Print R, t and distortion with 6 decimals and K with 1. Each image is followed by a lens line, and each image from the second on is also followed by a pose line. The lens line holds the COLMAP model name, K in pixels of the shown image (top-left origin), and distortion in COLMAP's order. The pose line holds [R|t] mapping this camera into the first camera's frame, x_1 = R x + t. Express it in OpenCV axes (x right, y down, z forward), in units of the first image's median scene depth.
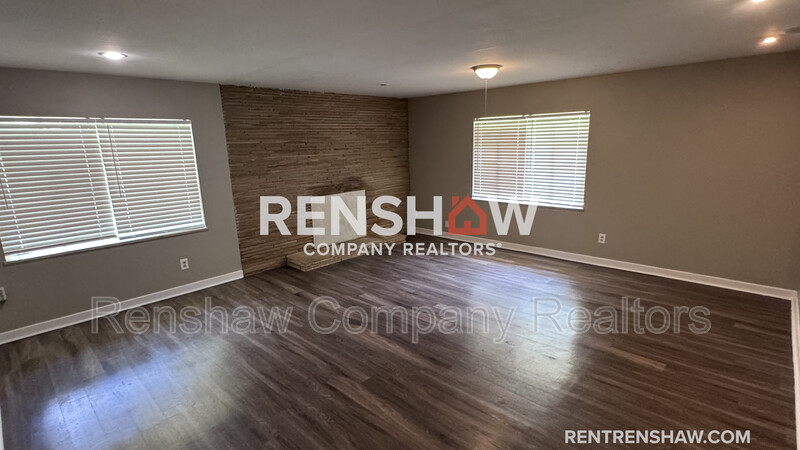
lens RADIAL K [[394.3, 0, 400.0], [0, 394.3, 225.0], [0, 0, 1]] dist [0.000947, 0.000104]
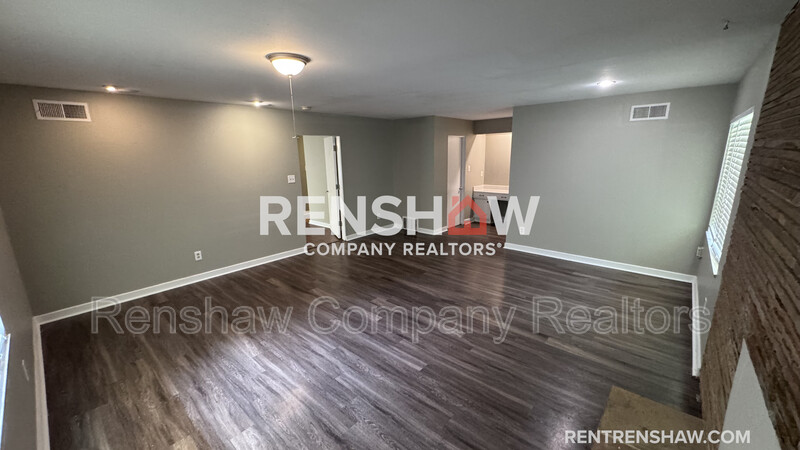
lens RADIAL K [[318.1, 0, 401.5], [0, 318.1, 225.5], [0, 0, 1]] dist [0.000242, -0.000130]
pose [[-0.998130, 0.053893, -0.028843, 0.041146], [0.036692, 0.905641, 0.422456, -0.321508], [0.048889, 0.420607, -0.905925, 1.484325]]
